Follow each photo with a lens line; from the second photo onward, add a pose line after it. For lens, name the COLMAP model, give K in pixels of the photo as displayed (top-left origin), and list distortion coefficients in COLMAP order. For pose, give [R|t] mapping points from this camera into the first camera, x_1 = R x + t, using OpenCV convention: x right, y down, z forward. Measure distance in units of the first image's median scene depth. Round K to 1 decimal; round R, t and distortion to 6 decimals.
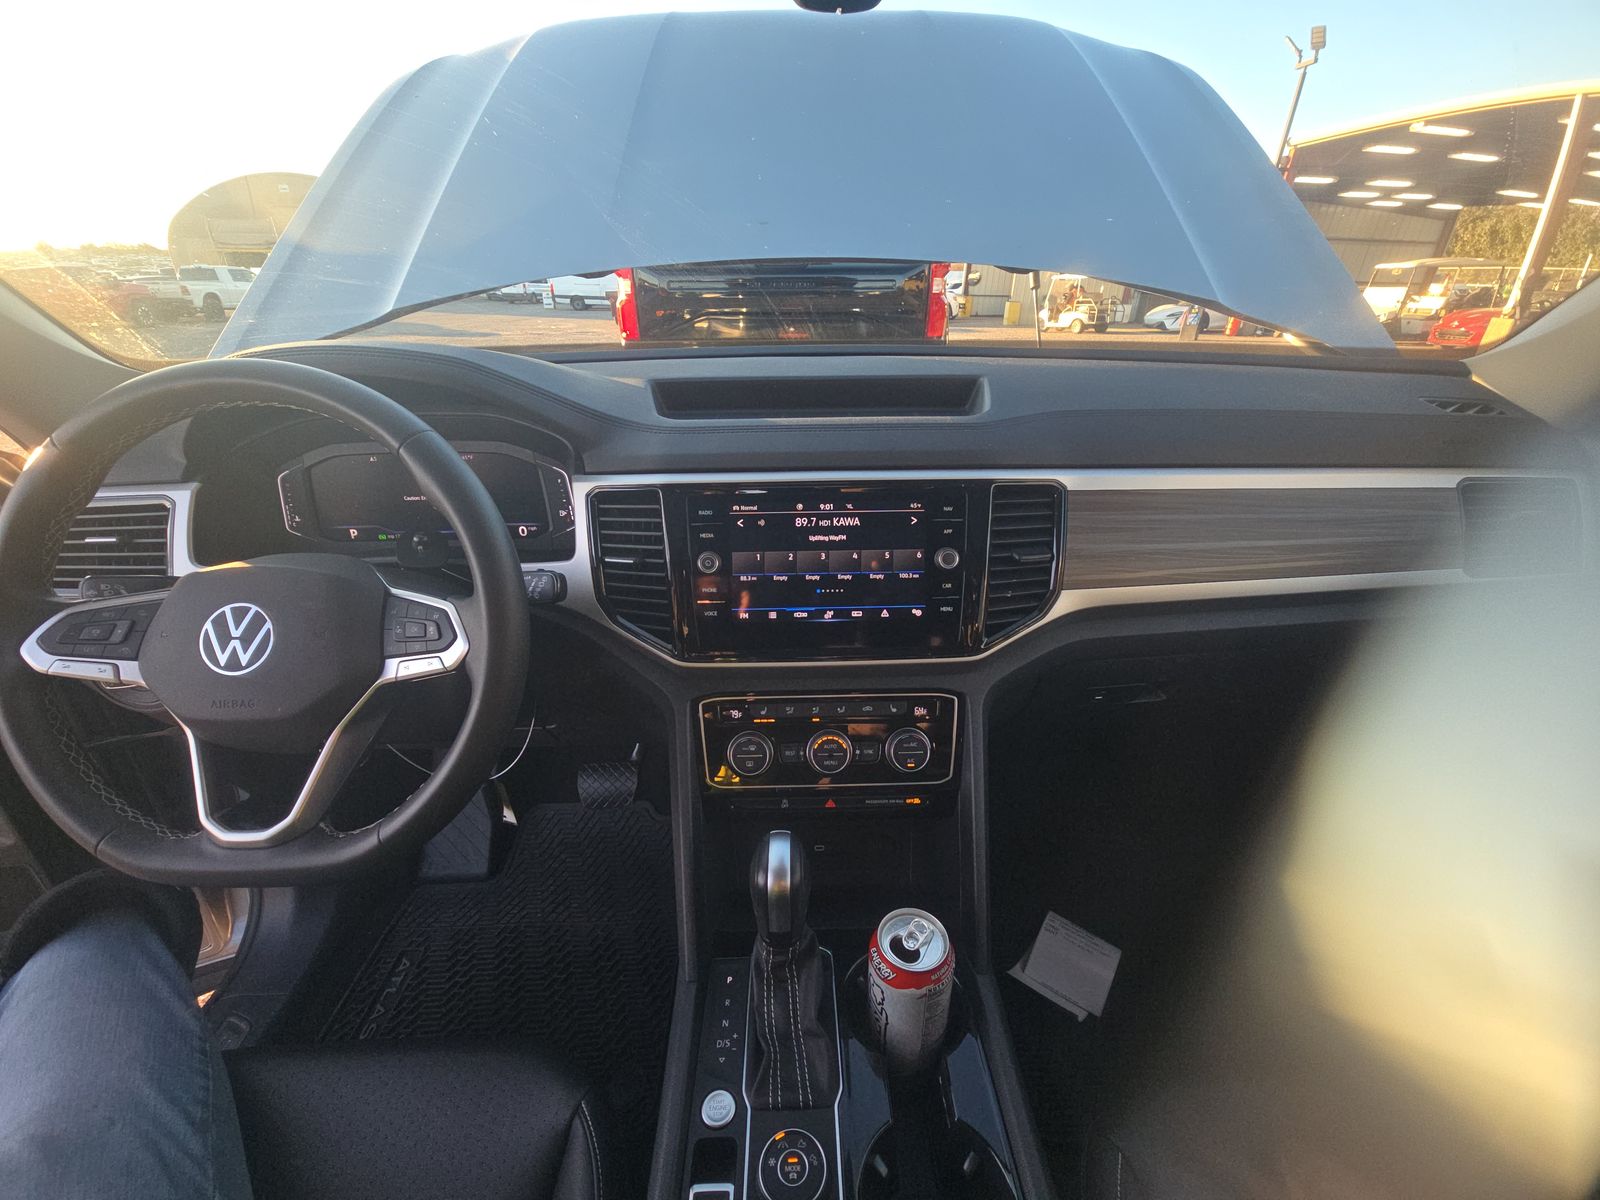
lens RADIAL K [[633.0, 0, 800.0], [0, 633.0, 600.0], [0, 0, 1]] dist [-0.003090, -0.000616]
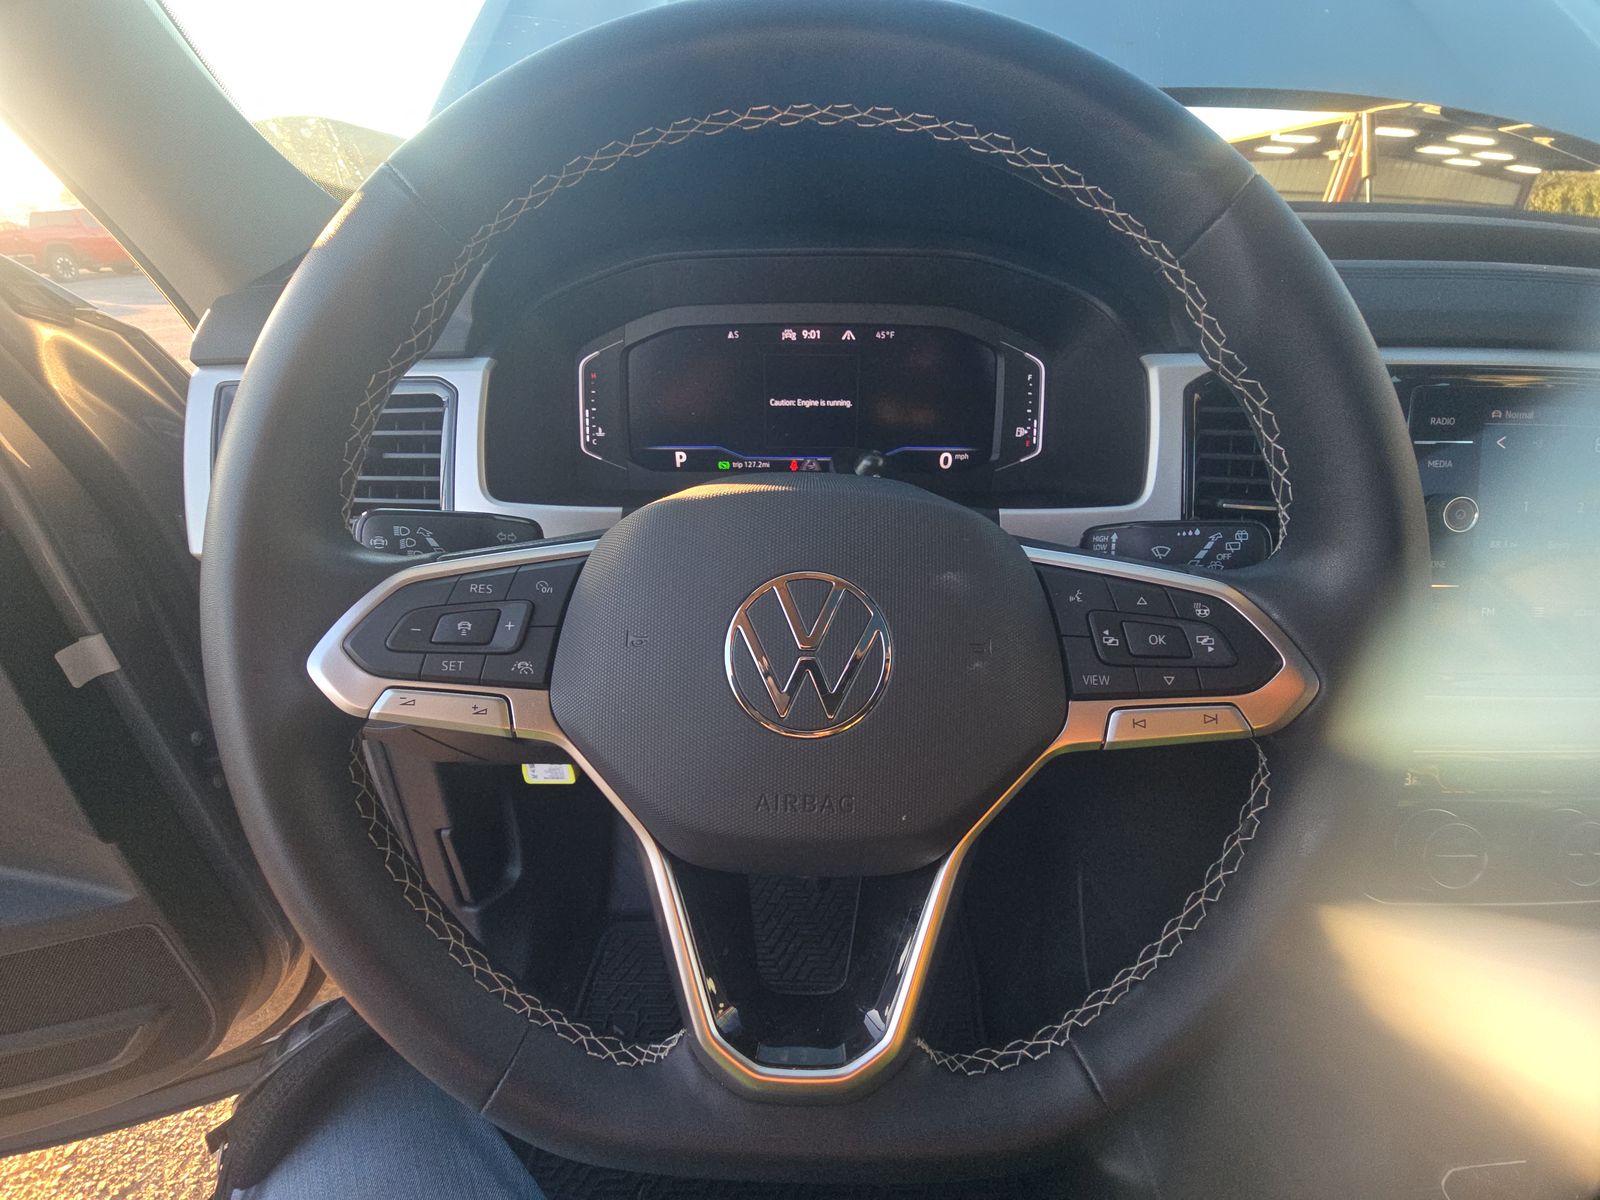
lens RADIAL K [[641.7, 0, 800.0], [0, 641.7, 600.0], [0, 0, 1]] dist [0.001805, -0.010971]
pose [[0.998982, 0.027086, -0.036071, -0.646445], [-0.025285, 0.998455, 0.049483, 0.001626], [0.037356, -0.048520, 0.998123, 0.410099]]
